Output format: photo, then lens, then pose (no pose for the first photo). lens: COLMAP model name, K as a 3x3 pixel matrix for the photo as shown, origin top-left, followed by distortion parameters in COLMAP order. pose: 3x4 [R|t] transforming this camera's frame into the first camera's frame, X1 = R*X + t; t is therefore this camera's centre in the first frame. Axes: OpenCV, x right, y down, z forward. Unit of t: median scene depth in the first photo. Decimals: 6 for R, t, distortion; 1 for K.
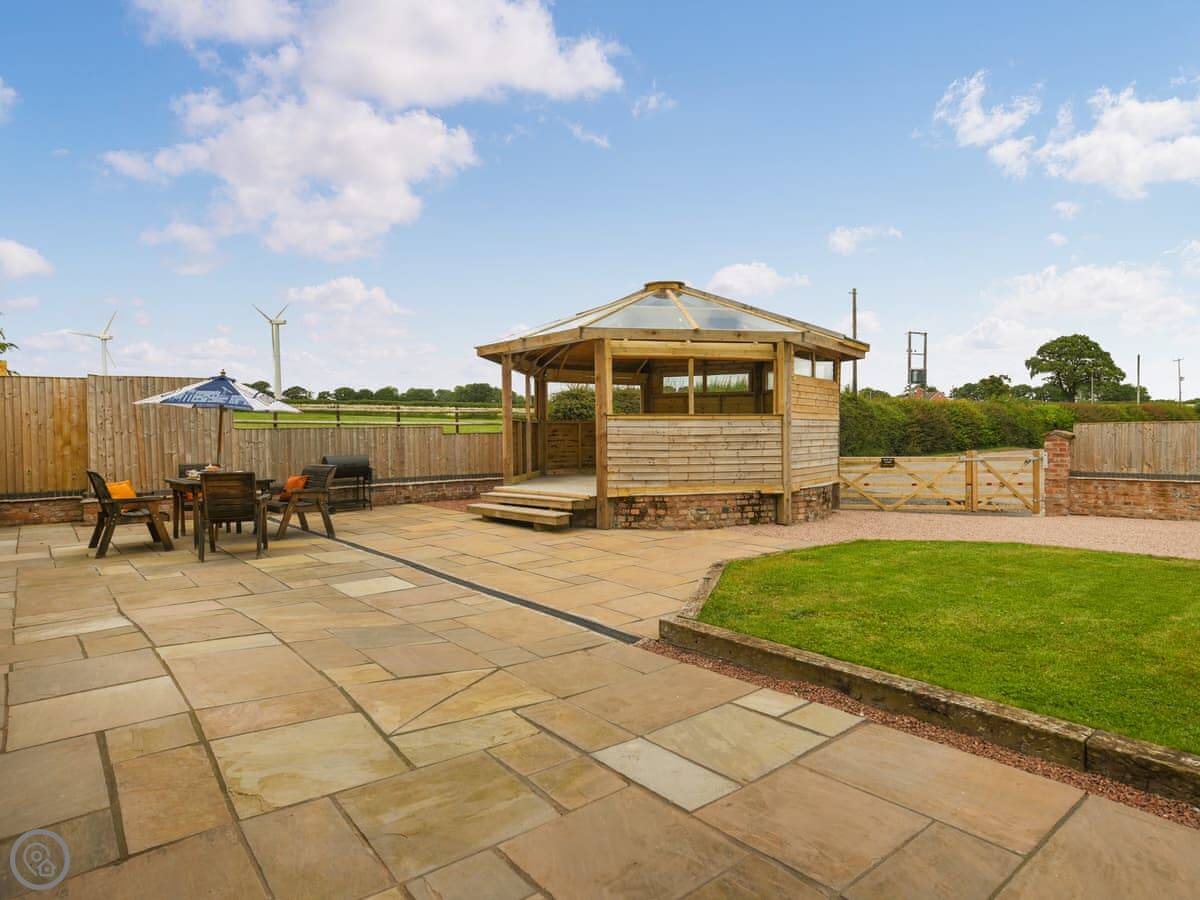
lens RADIAL K [[688.6, 0, 638.7], [0, 688.6, 452.4], [0, 0, 1]] dist [-0.001985, 0.001528]
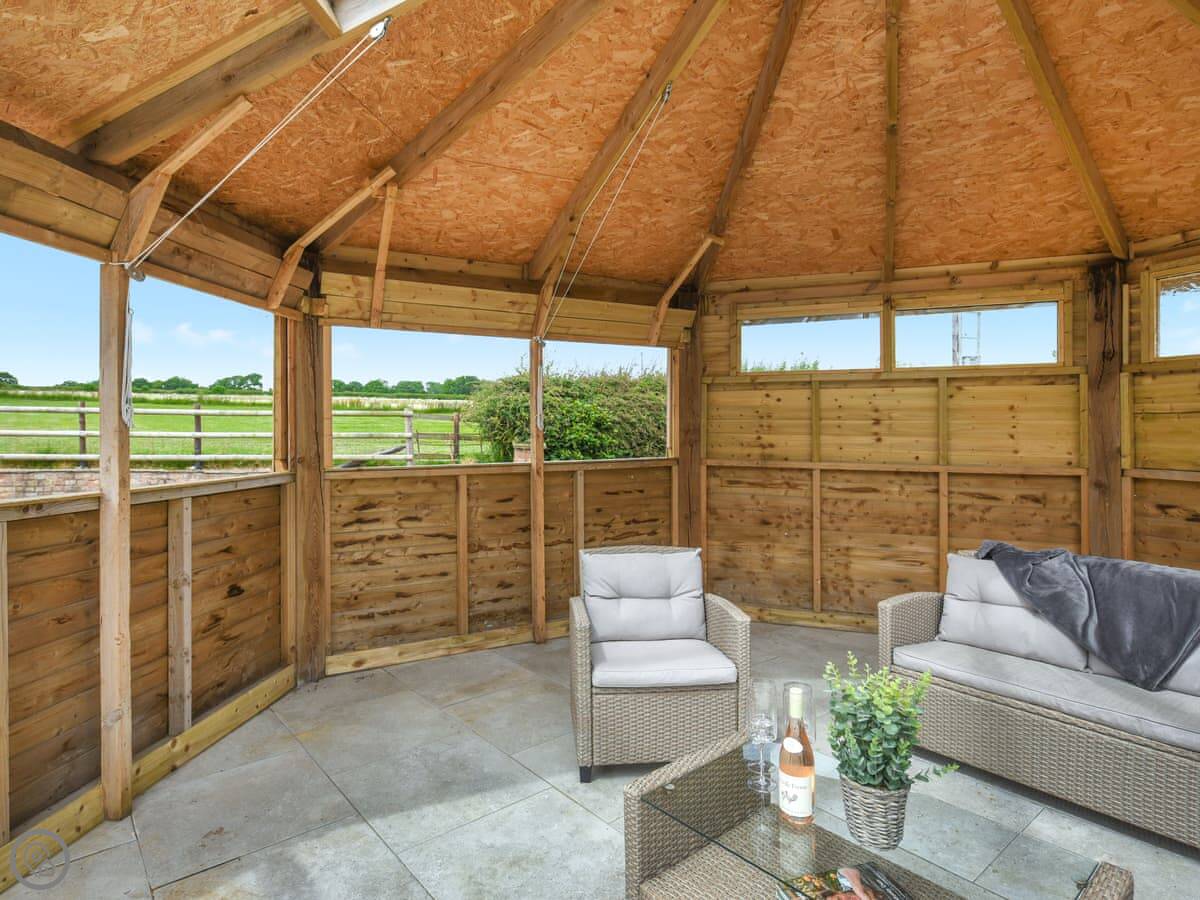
lens RADIAL K [[686.4, 0, 595.2], [0, 686.4, 424.2], [0, 0, 1]] dist [0.001080, -0.001639]
pose [[0.999092, 0.006158, -0.042154, -0.025371], [-0.007455, 0.999502, -0.030667, -0.071772], [0.041944, 0.030954, 0.998640, 0.940691]]
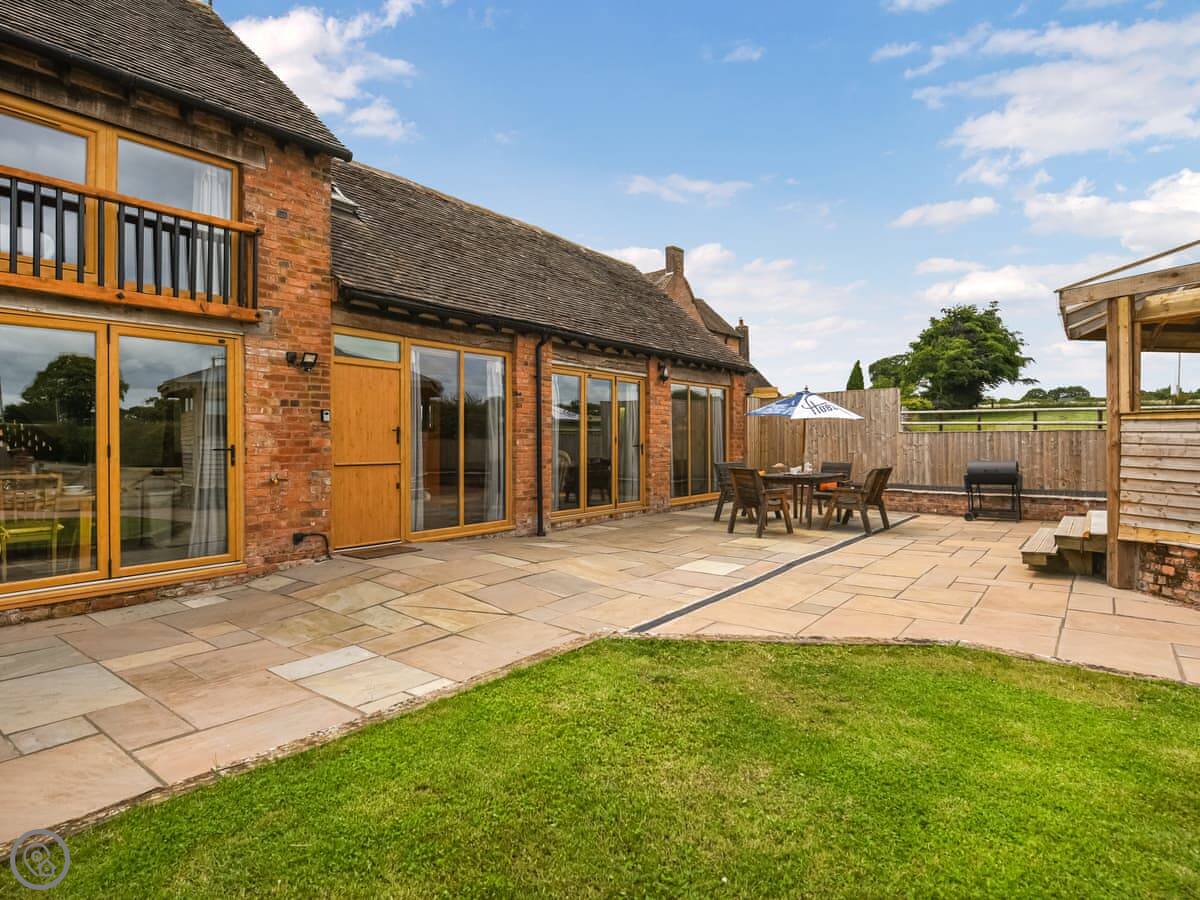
lens RADIAL K [[669.6, 0, 598.8], [0, 669.6, 440.9], [0, 0, 1]] dist [-0.000897, -0.001134]
pose [[0.185006, 0.012044, -0.982664, 0.421427], [-0.026801, 0.999615, 0.007206, -0.016873], [0.982372, 0.025003, 0.185258, 0.340175]]
